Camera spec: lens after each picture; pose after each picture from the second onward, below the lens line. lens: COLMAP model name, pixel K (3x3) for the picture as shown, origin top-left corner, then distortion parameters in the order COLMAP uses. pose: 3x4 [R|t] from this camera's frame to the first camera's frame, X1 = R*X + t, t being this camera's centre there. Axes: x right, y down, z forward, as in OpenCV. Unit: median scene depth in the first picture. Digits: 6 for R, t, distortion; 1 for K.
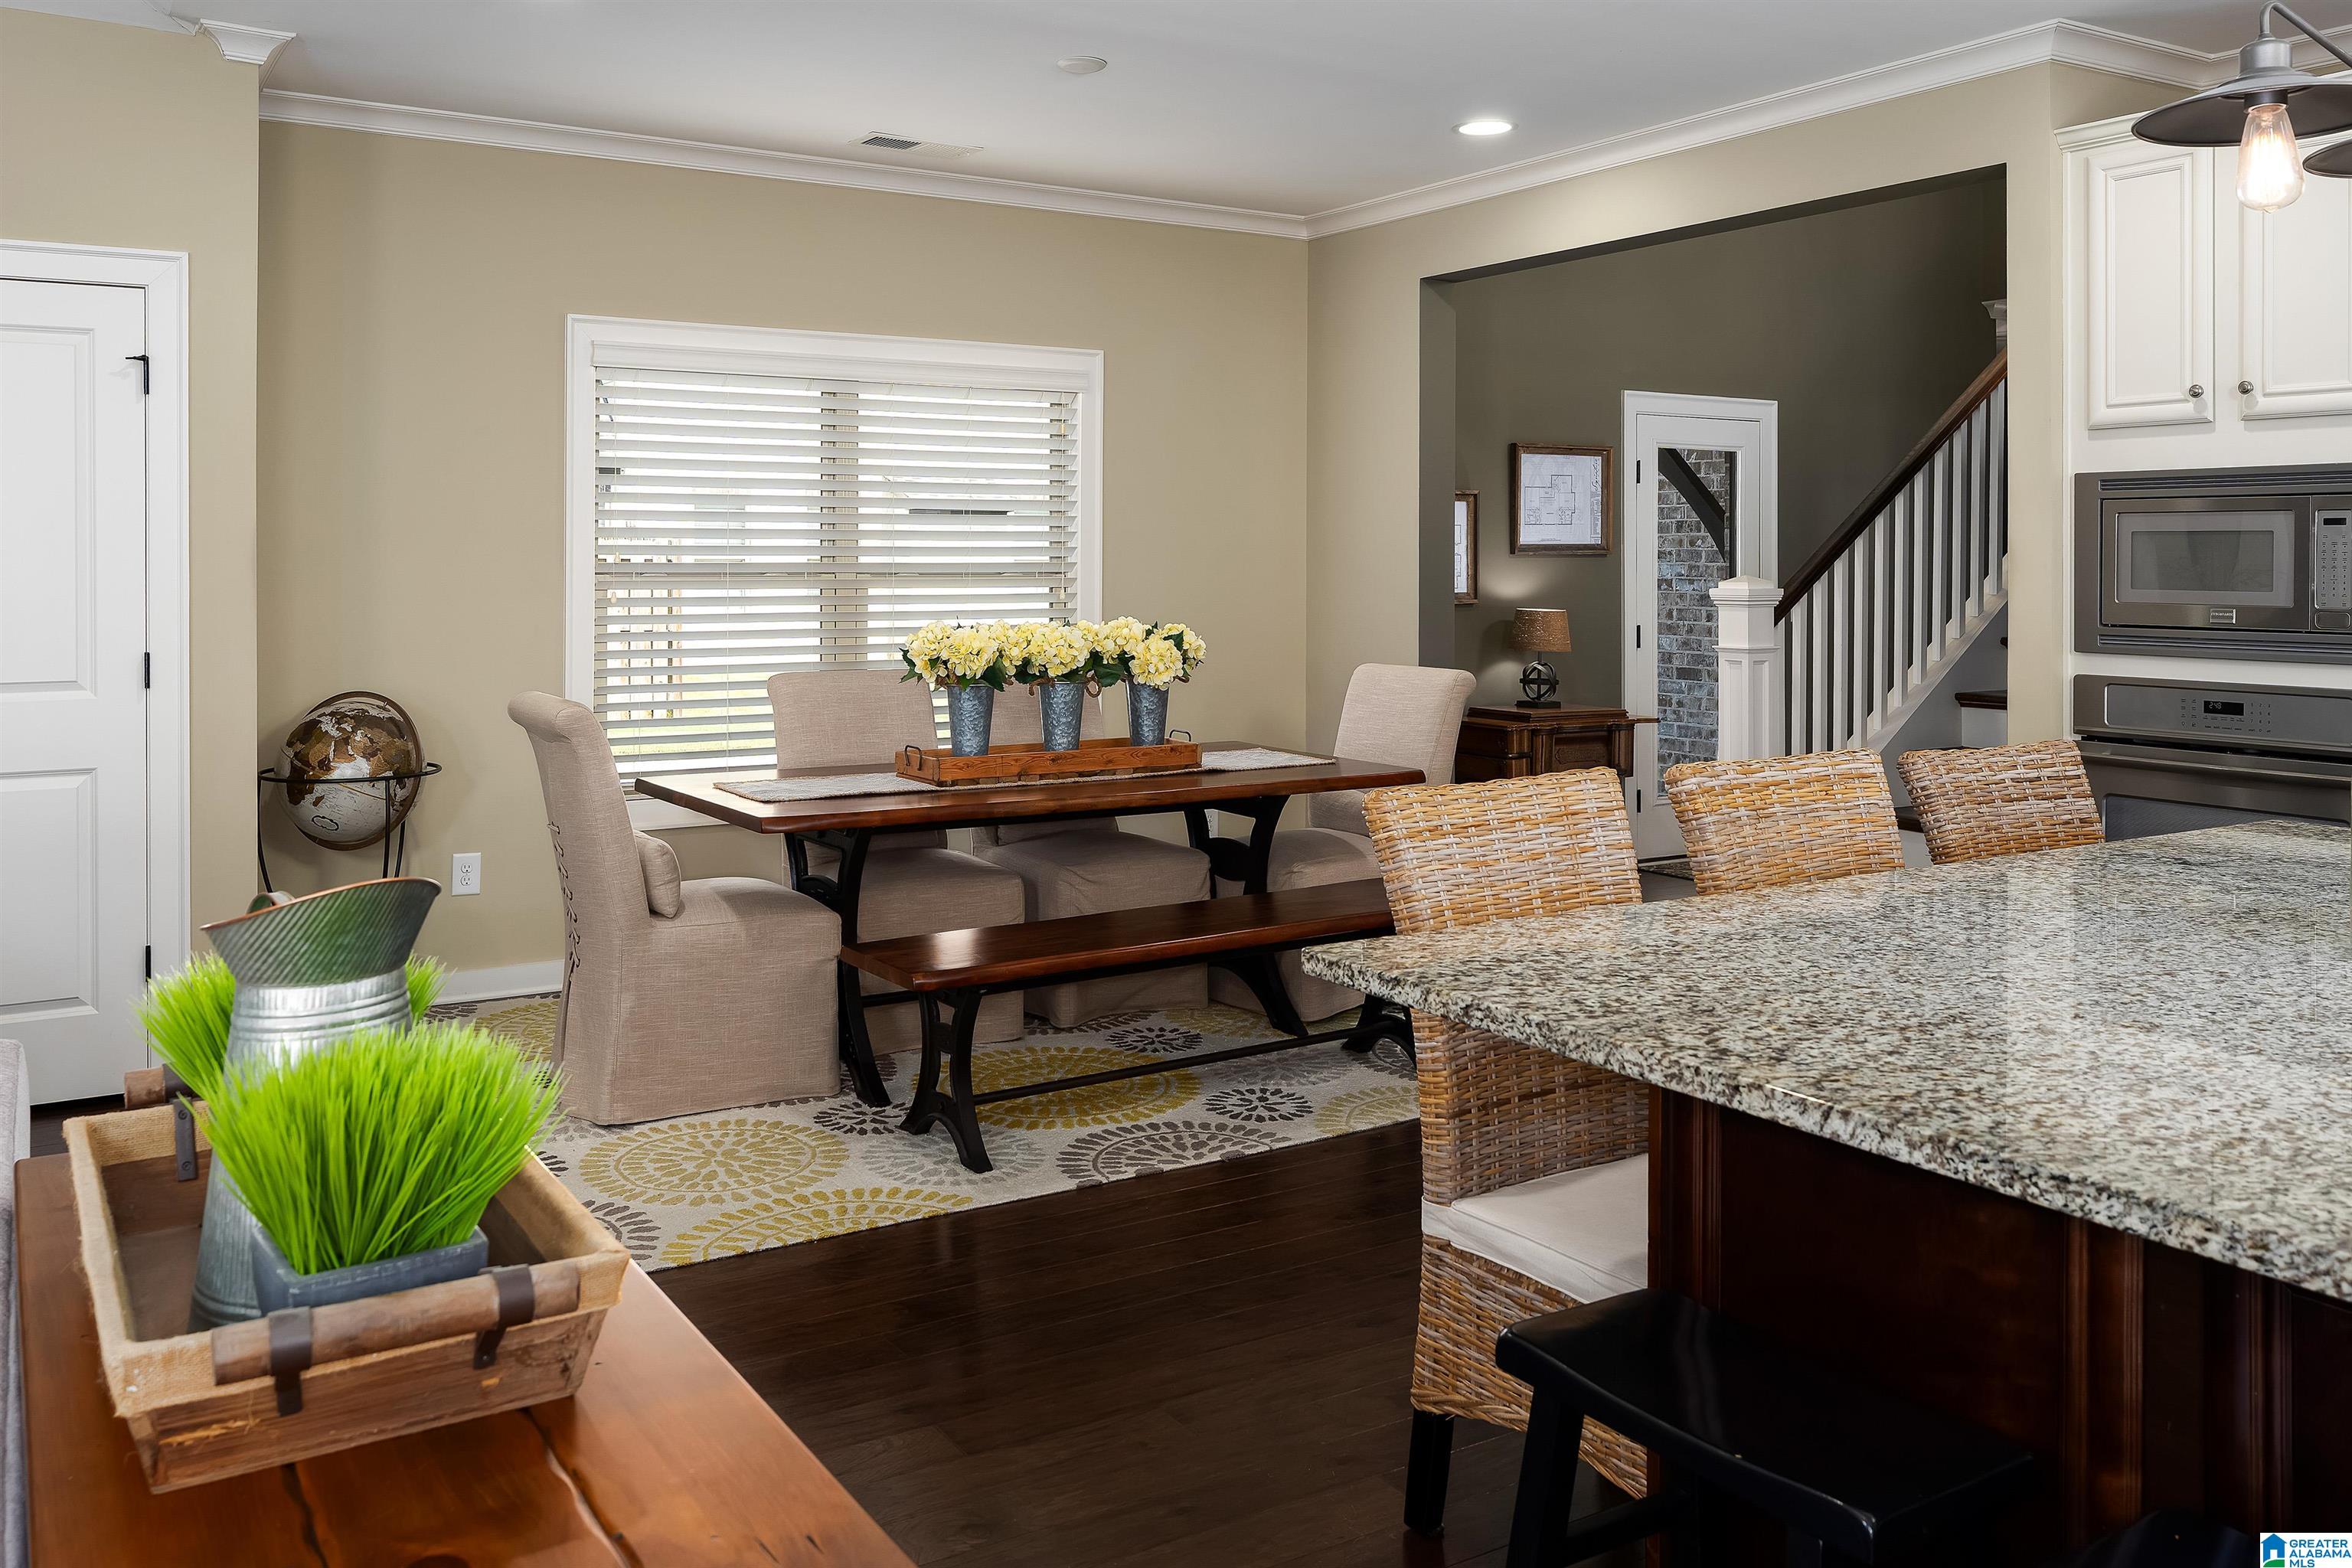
lens RADIAL K [[1876.0, 0, 1180.3], [0, 1876.0, 562.1], [0, 0, 1]] dist [-0.004430, 0.009760]
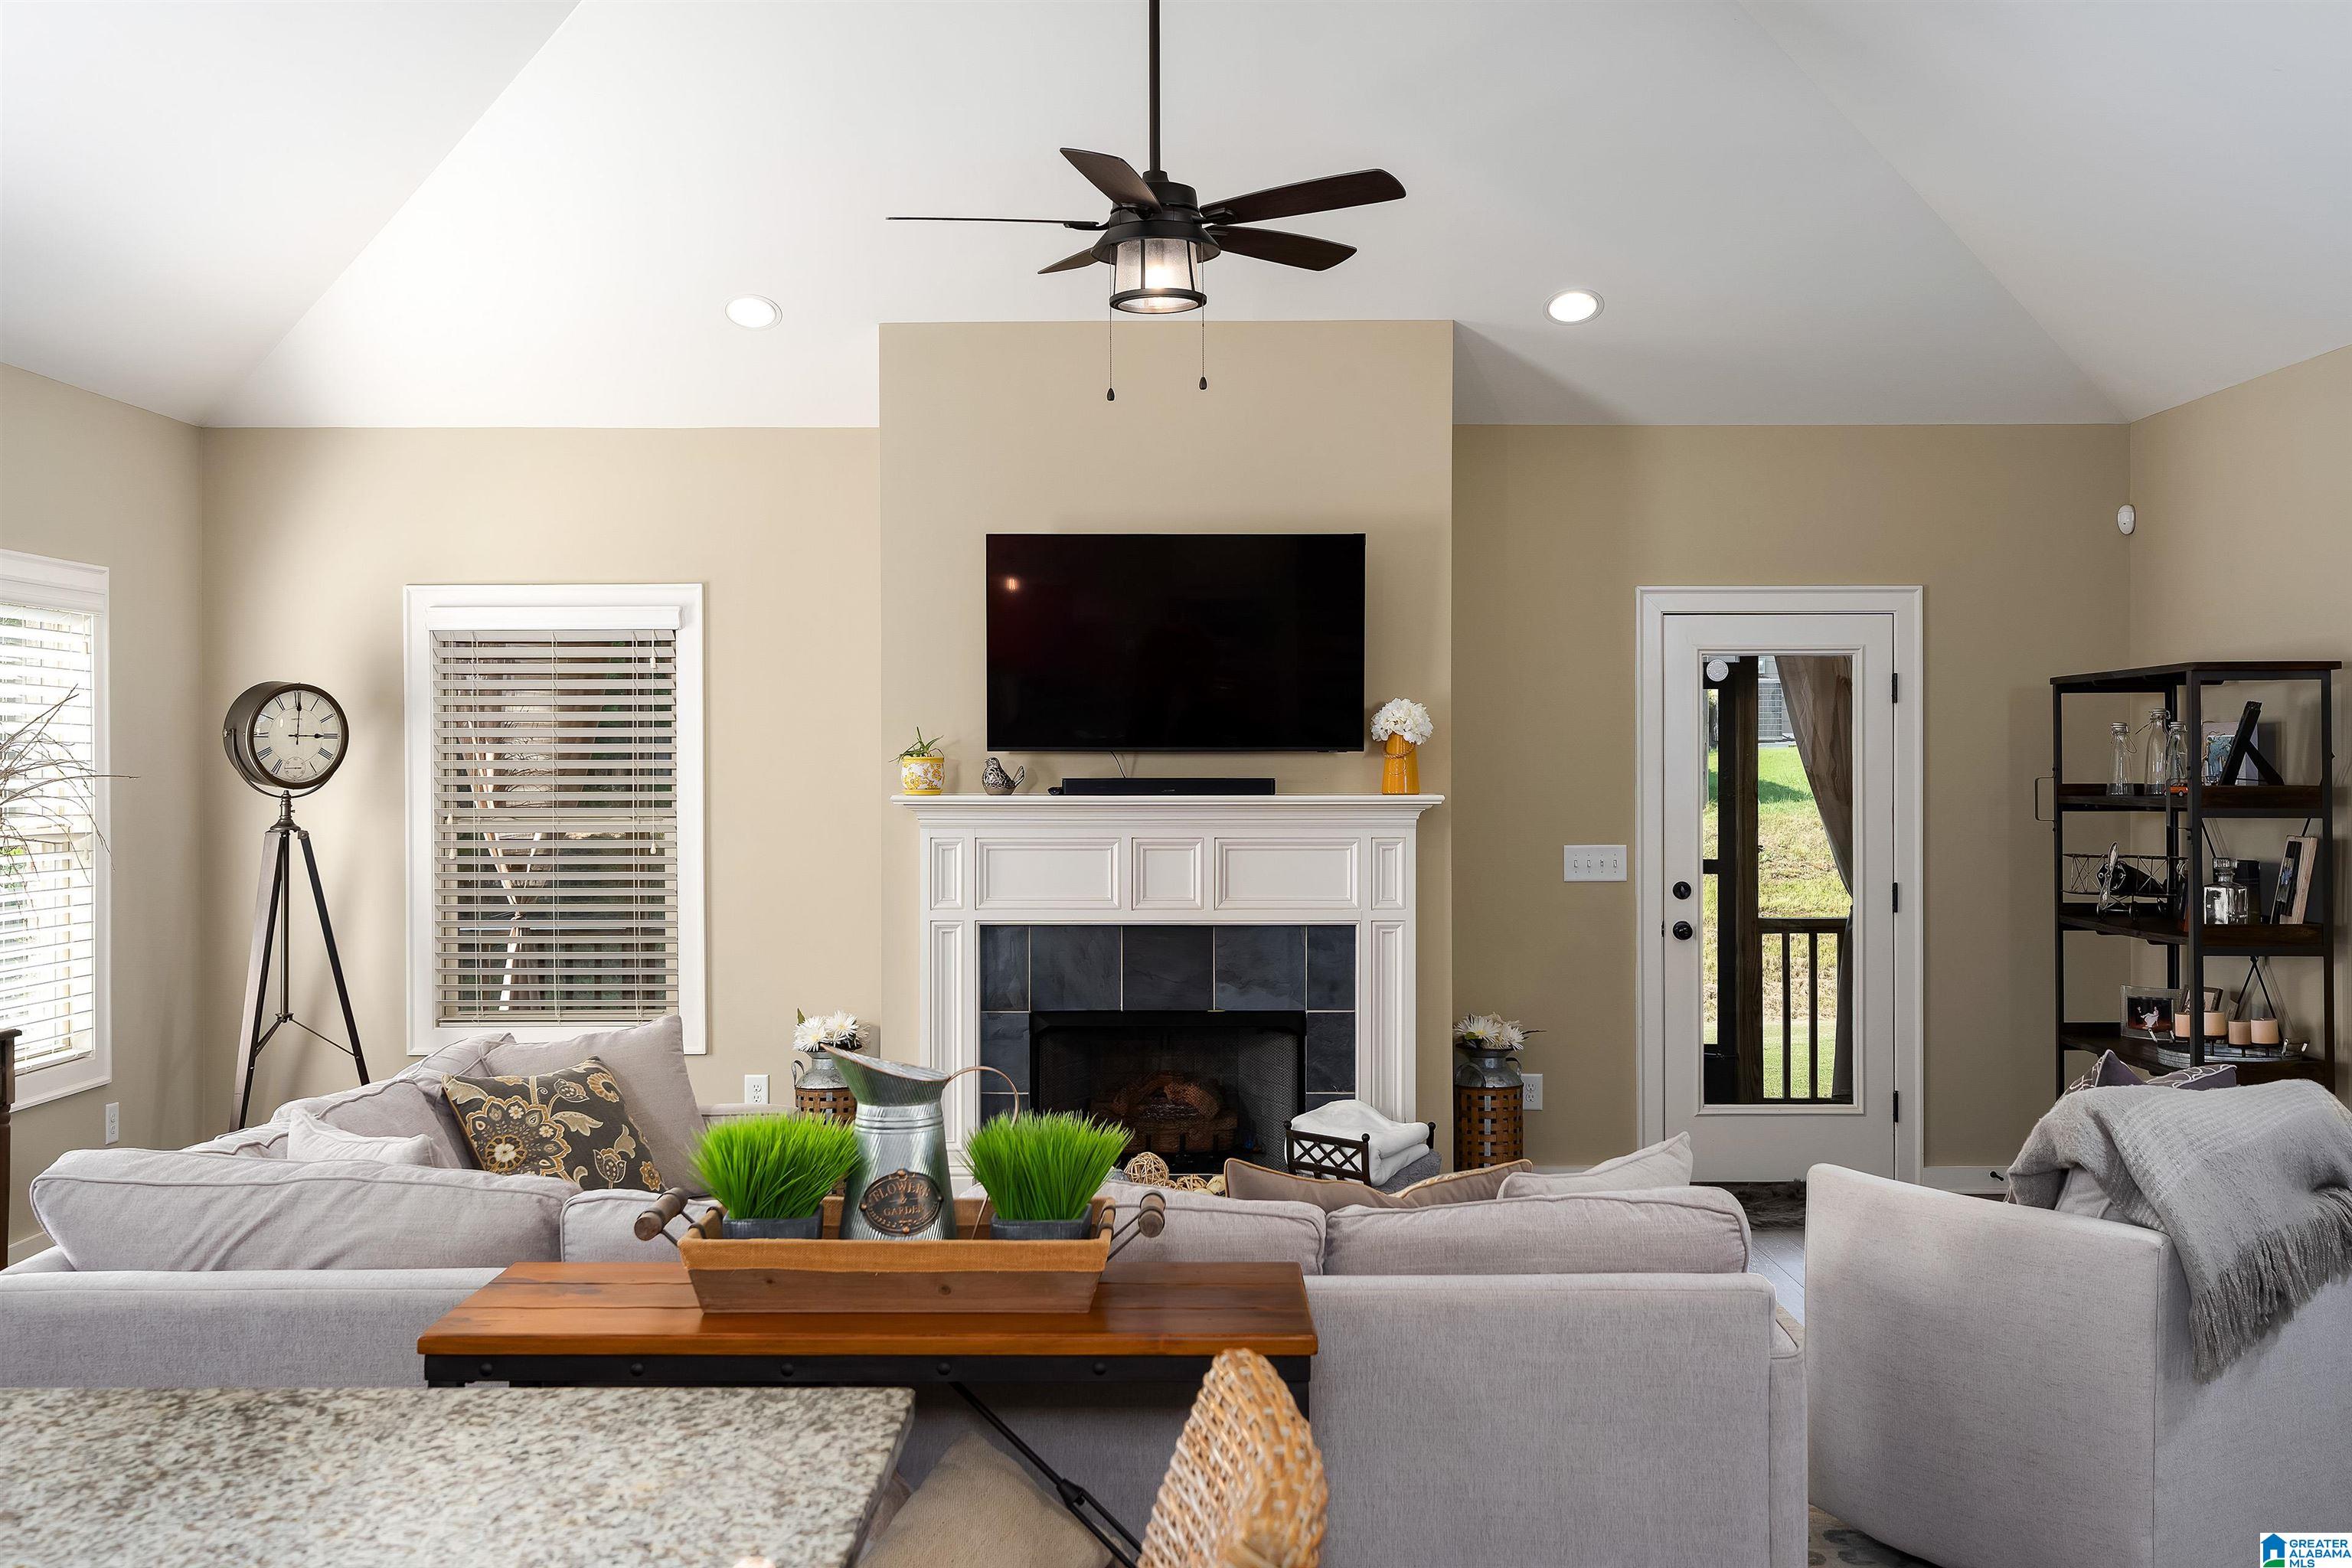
lens RADIAL K [[2300.5, 0, 1177.3], [0, 2300.5, 775.8], [0, 0, 1]] dist [0.010047, 0.000000]
pose [[-0.536575, 0.003633, -0.843845, 0.395003], [-0.000346, 0.999990, 0.004525, -0.032715], [0.843852, 0.002720, -0.536568, 0.749392]]
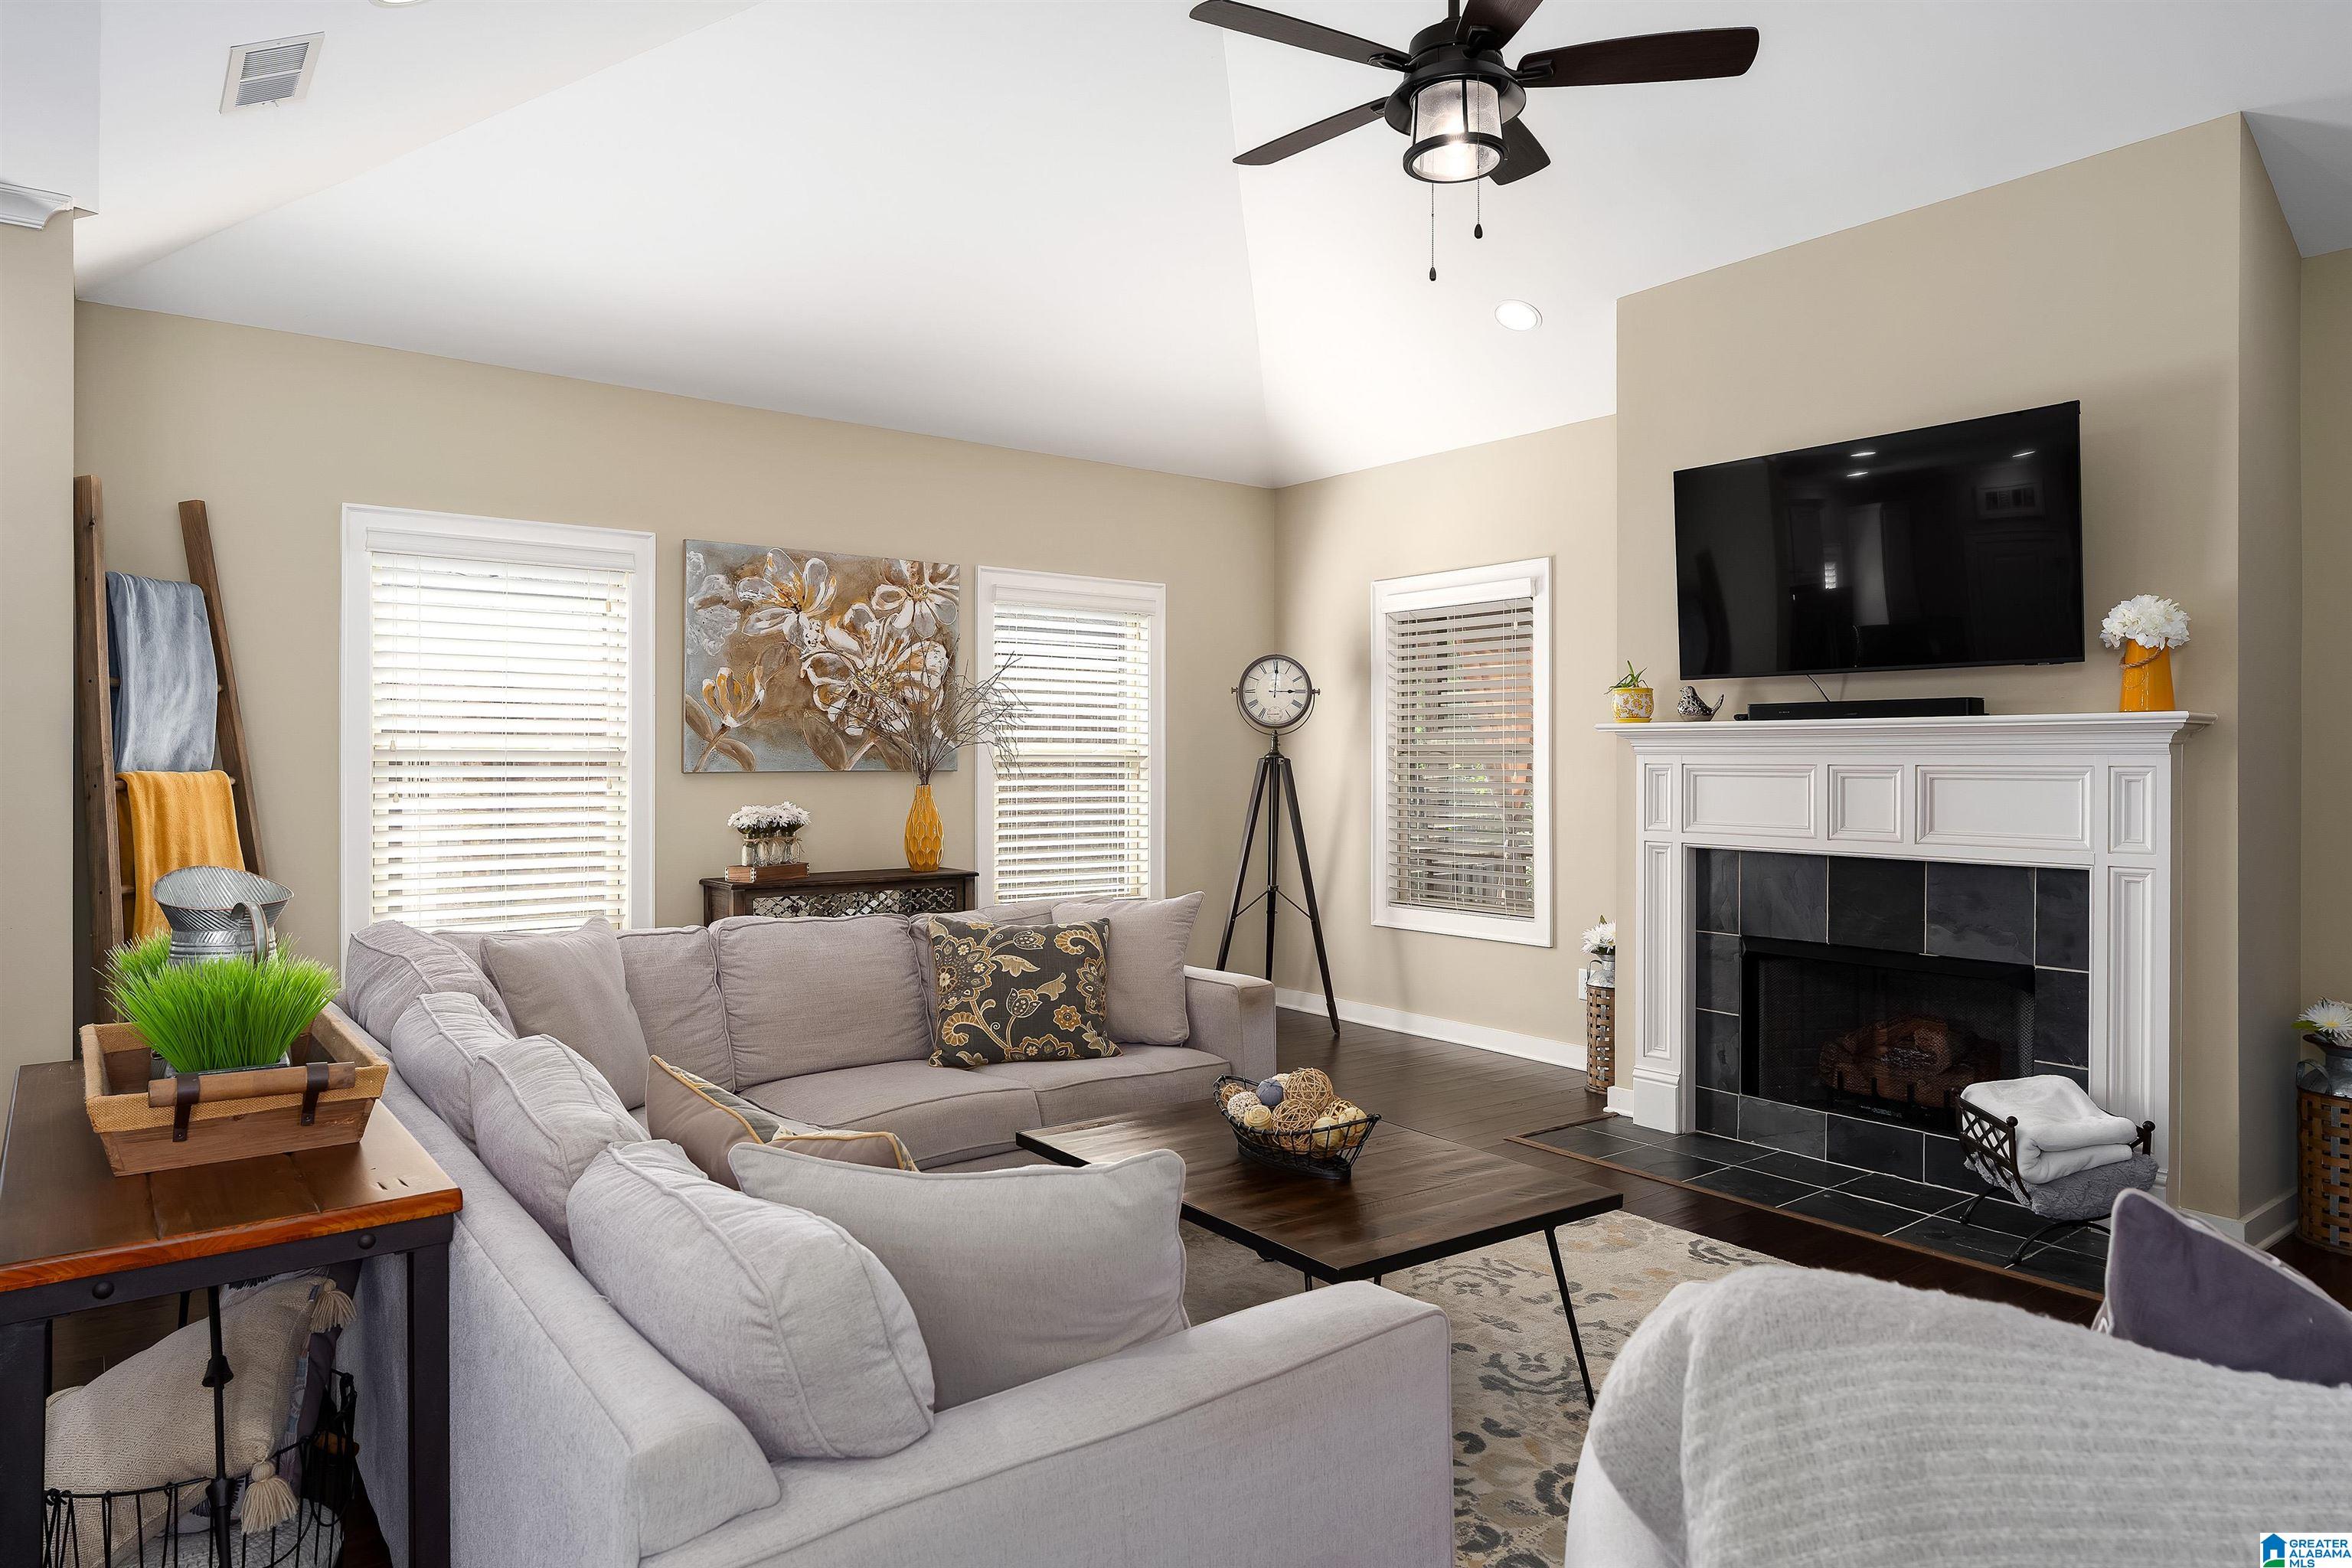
lens RADIAL K [[1419.7, 0, 1170.7], [0, 1419.7, 752.6], [0, 0, 1]] dist [-0.002664, -0.003390]
pose [[-0.995236, -0.005691, -0.097328, -0.386568], [-0.005171, 0.999971, -0.005594, 0.015865], [0.097357, -0.005064, -0.995237, 0.766868]]
